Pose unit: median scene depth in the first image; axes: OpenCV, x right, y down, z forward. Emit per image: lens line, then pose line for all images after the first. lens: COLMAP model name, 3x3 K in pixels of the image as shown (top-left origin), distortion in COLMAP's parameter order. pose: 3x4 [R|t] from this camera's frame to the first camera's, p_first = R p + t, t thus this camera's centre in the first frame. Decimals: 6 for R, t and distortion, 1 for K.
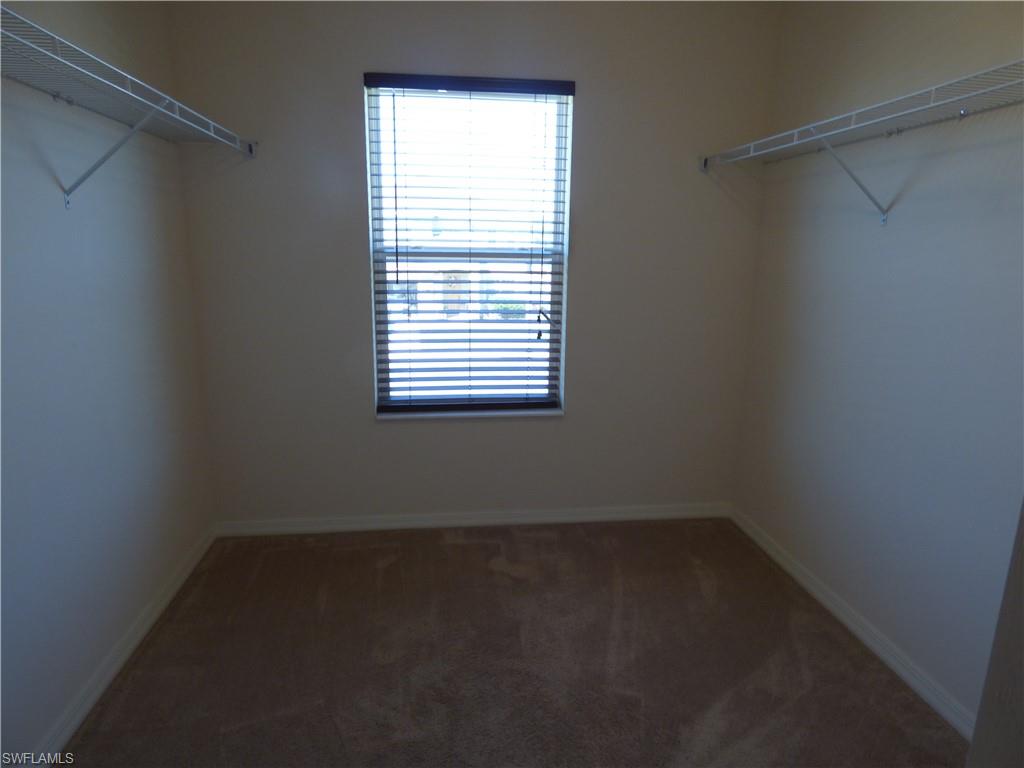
lens RADIAL K [[629.3, 0, 516.5], [0, 629.3, 384.6], [0, 0, 1]] dist [-0.006069, -0.002410]
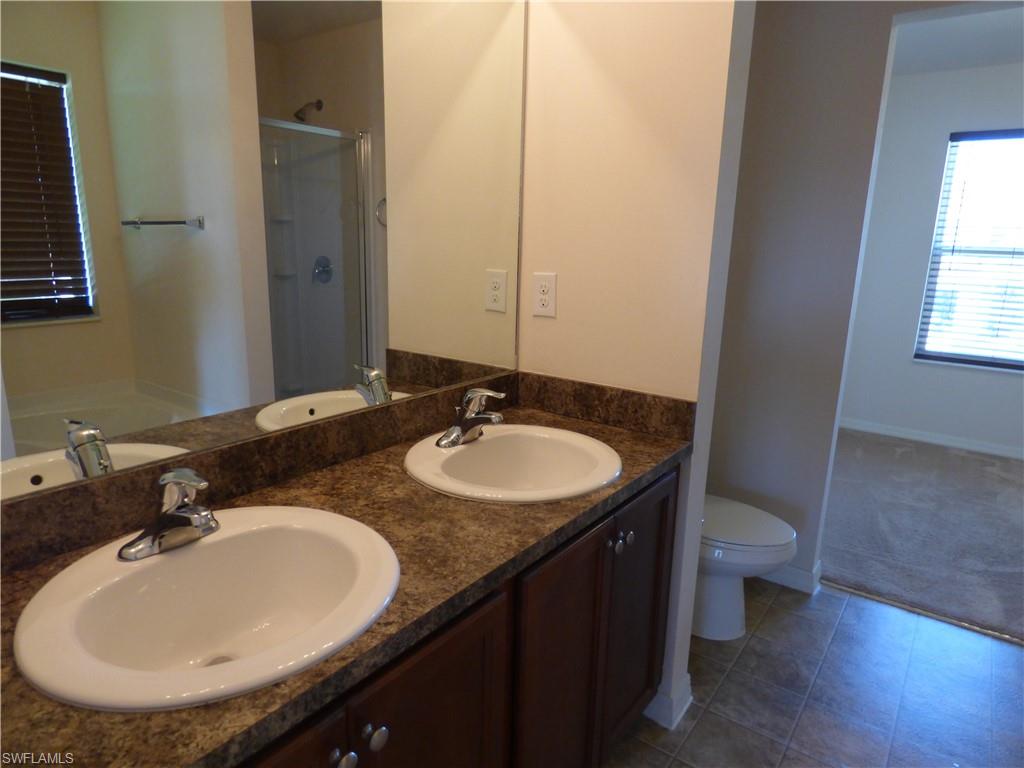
lens RADIAL K [[629.3, 0, 516.5], [0, 629.3, 384.6], [0, 0, 1]] dist [-0.006069, -0.002410]
pose [[0.720990, 0.162791, -0.673552, 0.115800], [-0.159561, 0.984895, 0.067241, 0.165438], [0.674324, 0.058993, 0.736075, -0.752349]]
